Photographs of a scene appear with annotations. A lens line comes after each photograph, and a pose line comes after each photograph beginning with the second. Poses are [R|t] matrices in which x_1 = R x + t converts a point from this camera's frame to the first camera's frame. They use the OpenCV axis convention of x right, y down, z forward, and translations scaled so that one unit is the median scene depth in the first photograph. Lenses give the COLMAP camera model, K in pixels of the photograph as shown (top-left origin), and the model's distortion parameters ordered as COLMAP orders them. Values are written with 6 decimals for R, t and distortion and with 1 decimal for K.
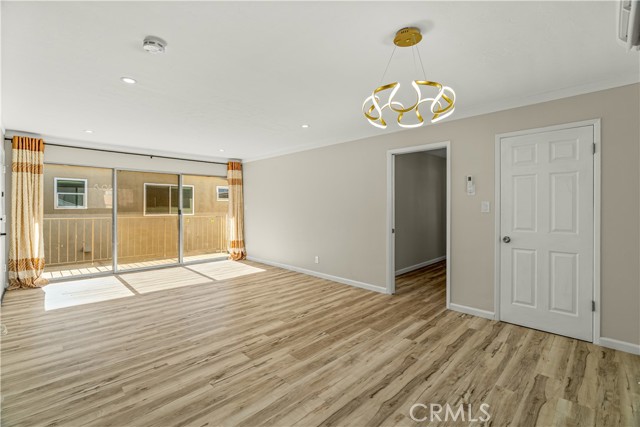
lens RADIAL K [[289.7, 0, 319.7], [0, 289.7, 209.5], [0, 0, 1]] dist [-0.004854, 0.000152]
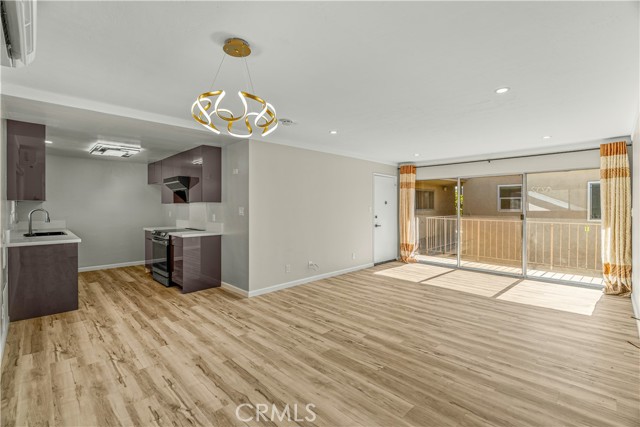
lens RADIAL K [[289.7, 0, 319.7], [0, 289.7, 209.5], [0, 0, 1]] dist [-0.004854, 0.000152]
pose [[-0.005938, 0.004914, -0.999970, 0.837710], [-0.012223, 0.999913, 0.004986, -0.022377], [0.999908, 0.012252, -0.005877, 0.823294]]
